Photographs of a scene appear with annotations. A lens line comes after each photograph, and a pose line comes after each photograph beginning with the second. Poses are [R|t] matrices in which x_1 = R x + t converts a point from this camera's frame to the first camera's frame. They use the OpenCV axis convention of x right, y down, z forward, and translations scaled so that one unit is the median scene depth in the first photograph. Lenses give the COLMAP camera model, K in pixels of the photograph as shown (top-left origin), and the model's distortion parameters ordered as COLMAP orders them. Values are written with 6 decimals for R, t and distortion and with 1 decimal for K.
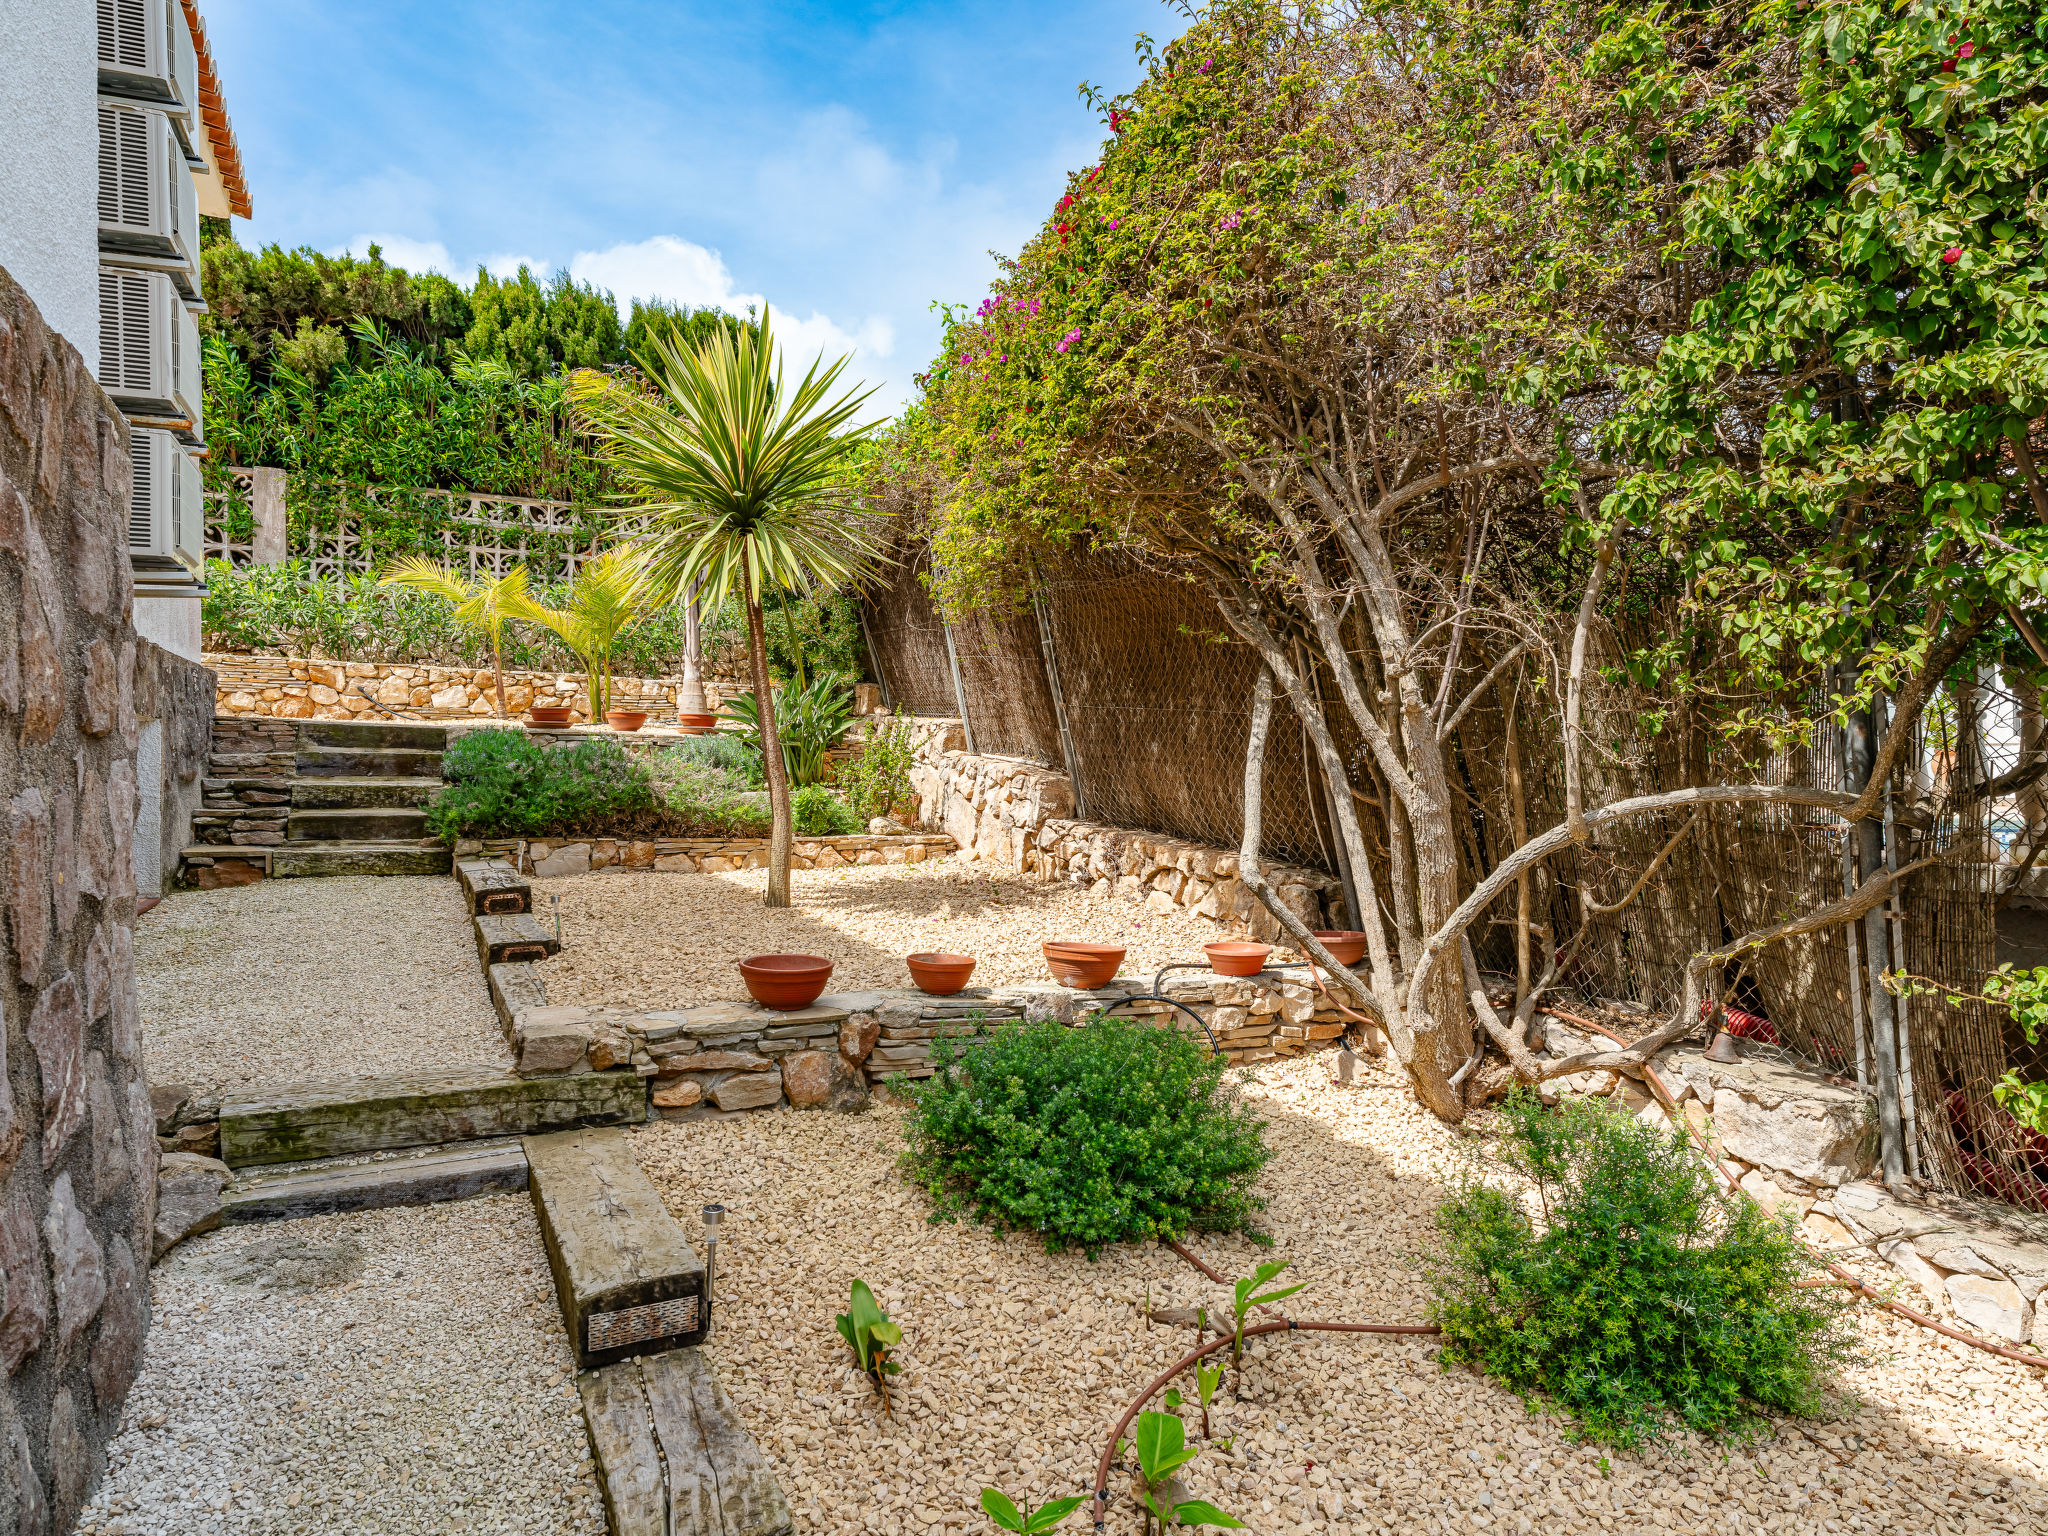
lens RADIAL K [[1250.6, 0, 1011.1], [0, 1250.6, 766.6], [0, 0, 1]] dist [-0.005813, 0.006170]
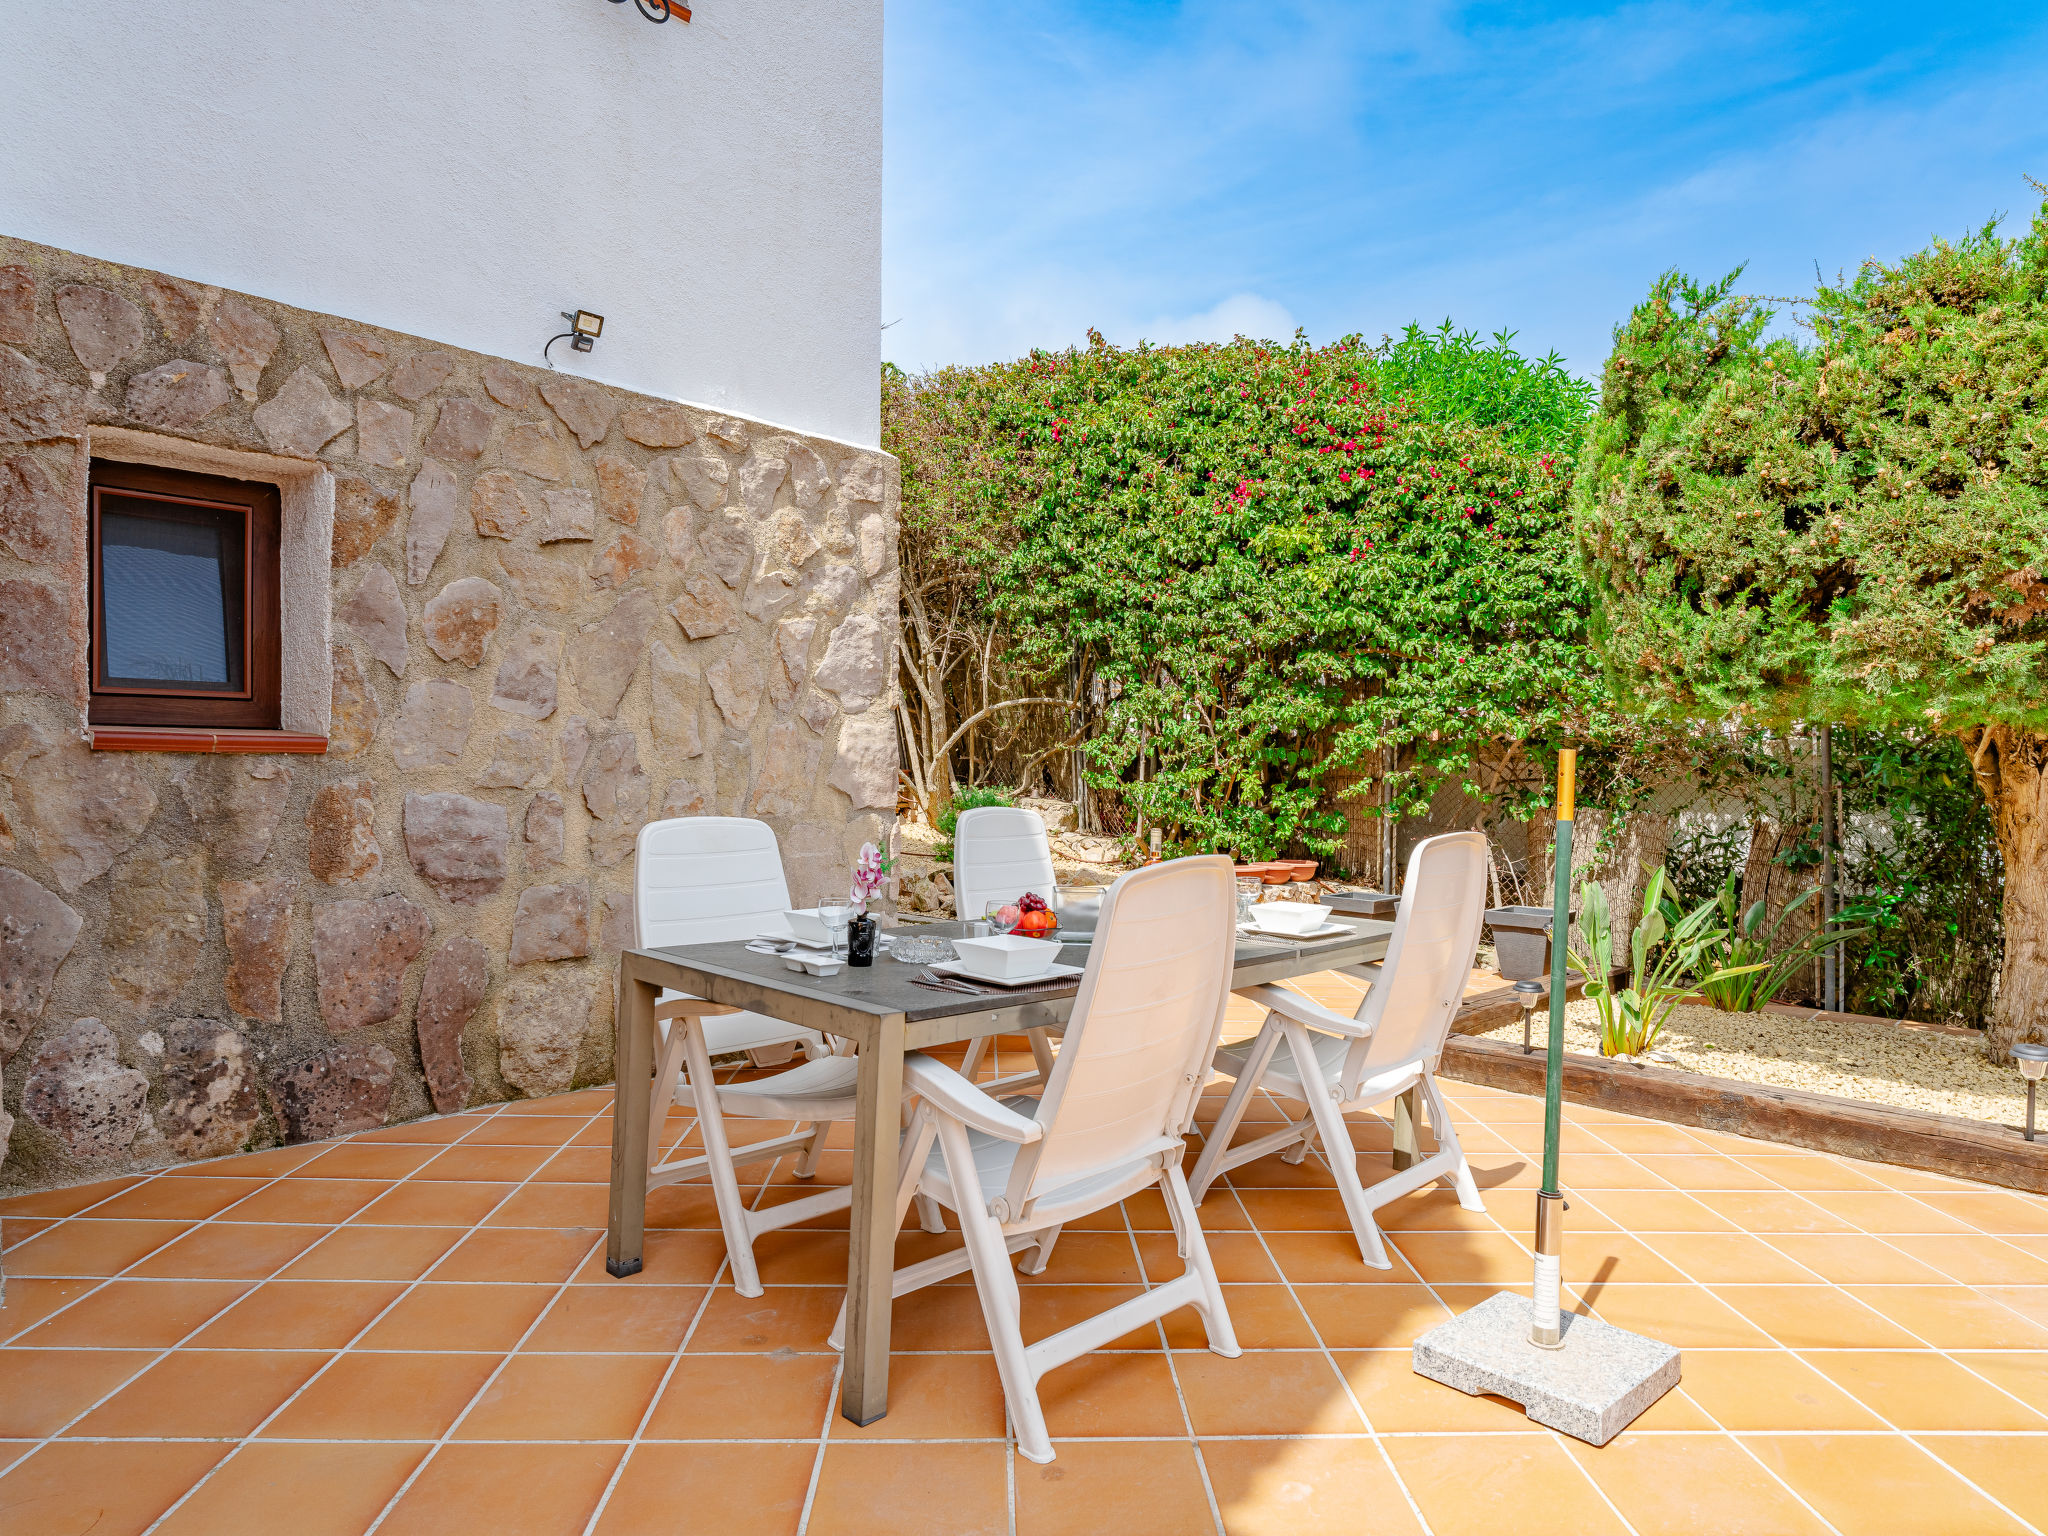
lens RADIAL K [[1250.6, 0, 1011.1], [0, 1250.6, 766.6], [0, 0, 1]] dist [-0.005813, 0.006170]
pose [[0.928770, 0.015016, 0.370352, -0.487614], [-0.024226, 0.999502, 0.020231, 0.103673], [-0.369863, -0.027762, 0.928671, -1.487999]]
